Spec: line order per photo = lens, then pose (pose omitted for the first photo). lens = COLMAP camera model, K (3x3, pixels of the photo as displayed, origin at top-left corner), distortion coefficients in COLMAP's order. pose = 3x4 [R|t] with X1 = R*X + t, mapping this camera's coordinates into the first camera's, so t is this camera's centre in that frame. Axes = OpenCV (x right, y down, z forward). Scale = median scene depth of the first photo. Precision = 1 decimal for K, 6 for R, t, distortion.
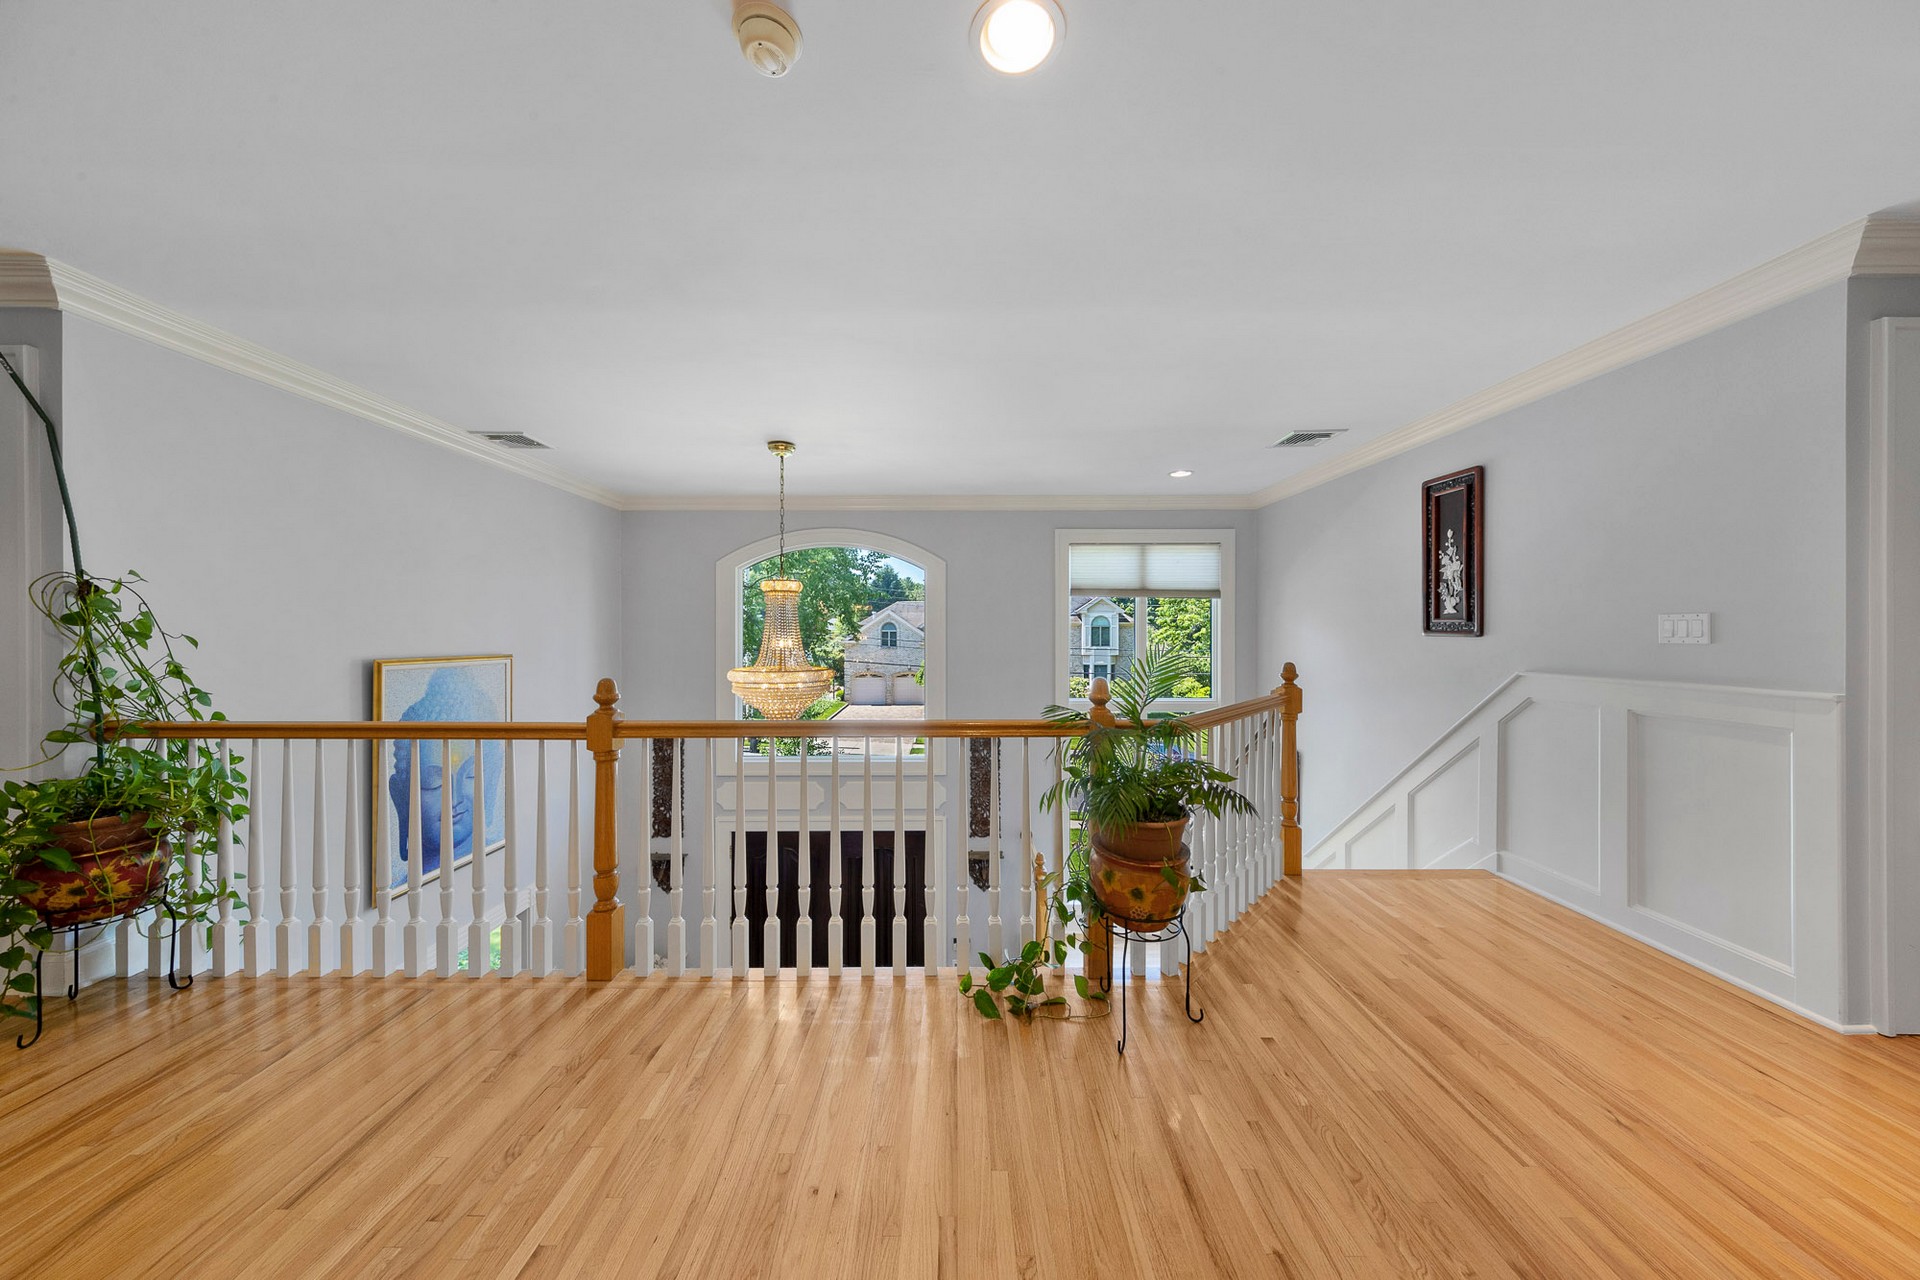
lens RADIAL K [[609.0, 0, 954.4], [0, 609.0, 633.8], [0, 0, 1]] dist [0.001661, -0.000040]
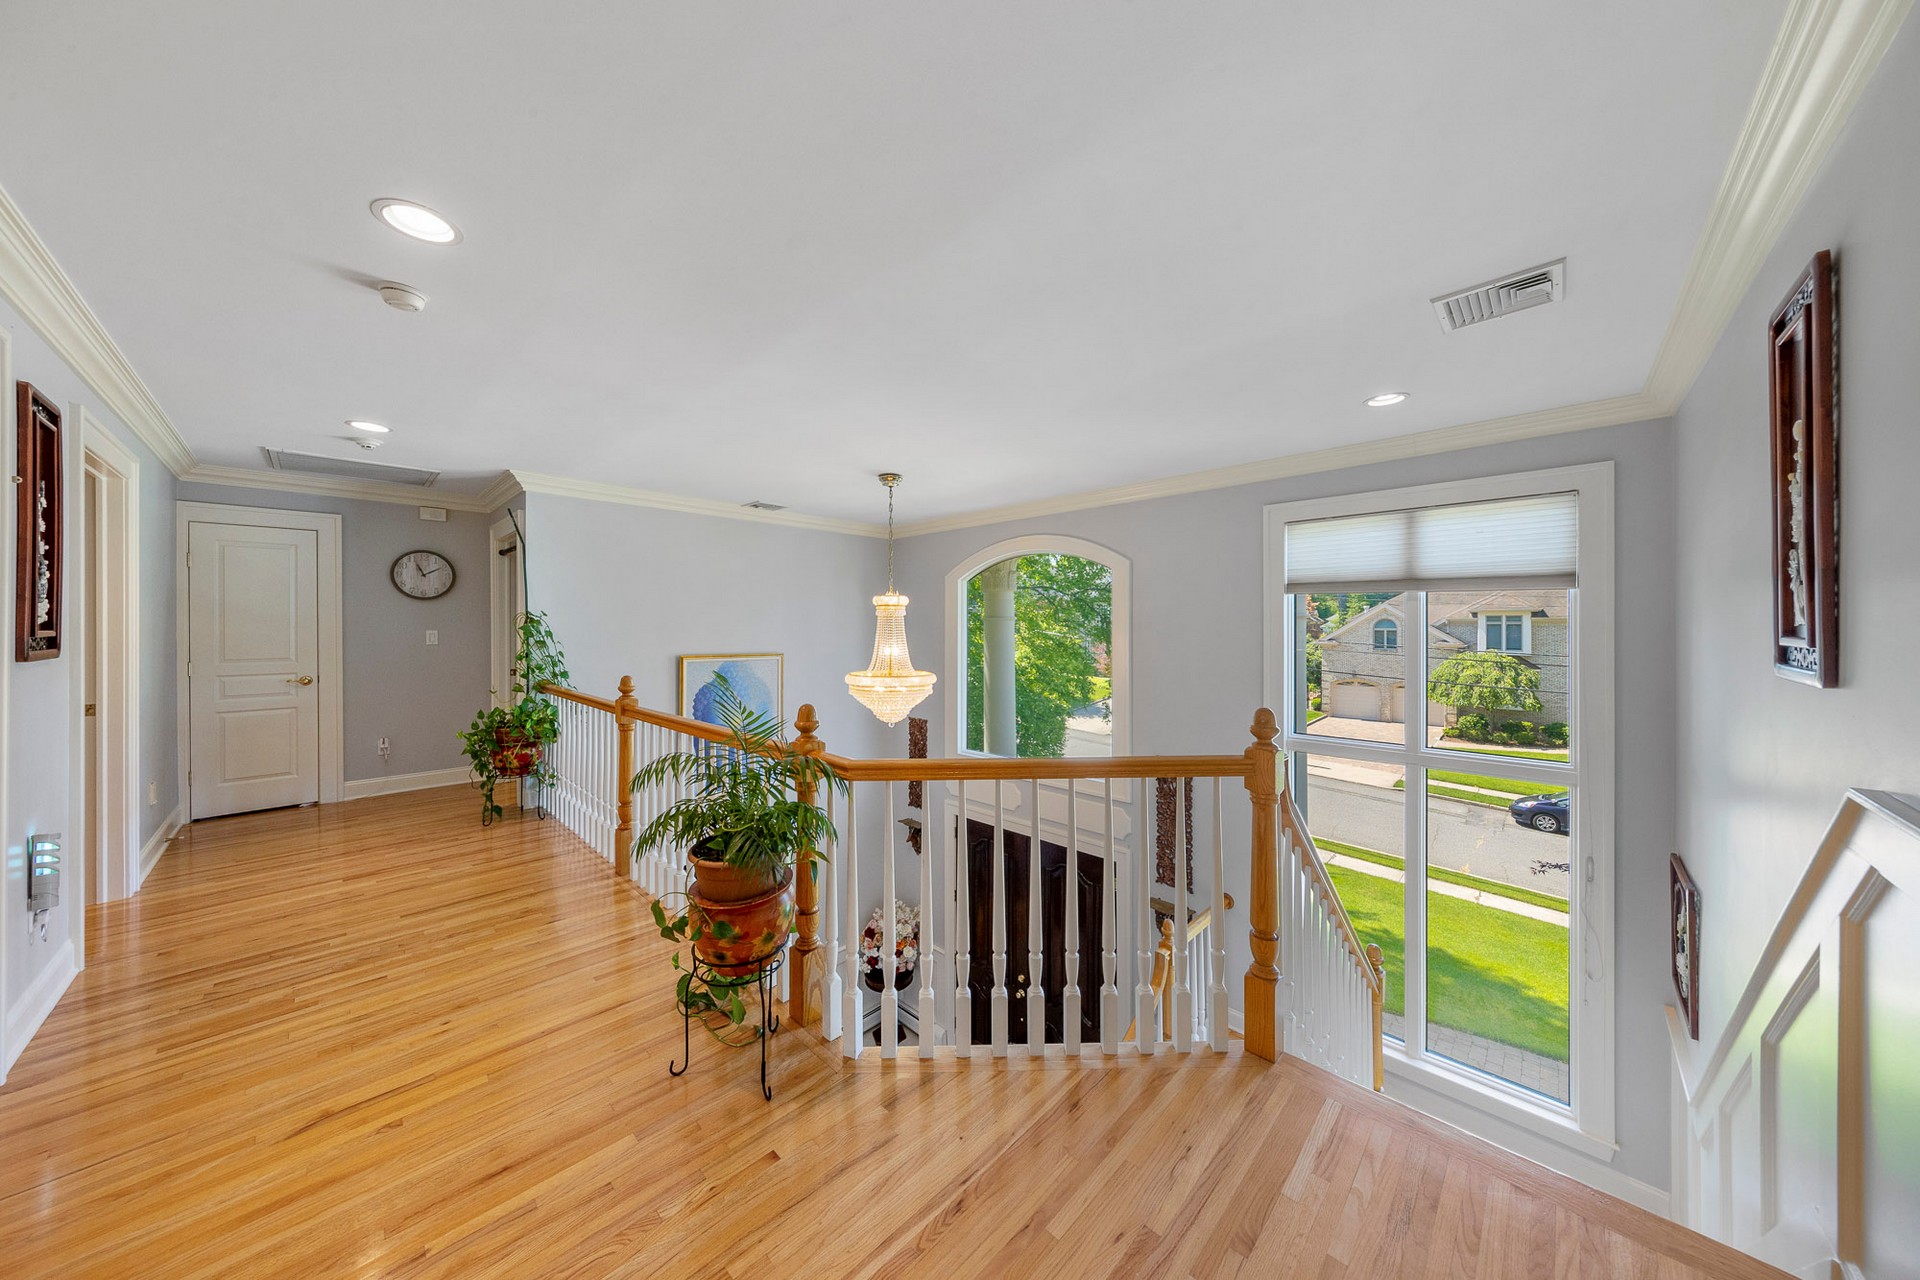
lens RADIAL K [[609.0, 0, 950.5], [0, 609.0, 627.6], [0, 0, 1]] dist [0.001661, -0.000040]
pose [[0.718108, -0.001502, -0.695930, 0.414165], [-0.003027, 0.999981, -0.005282, -0.015821], [0.695925, 0.005899, 0.718090, 0.185709]]
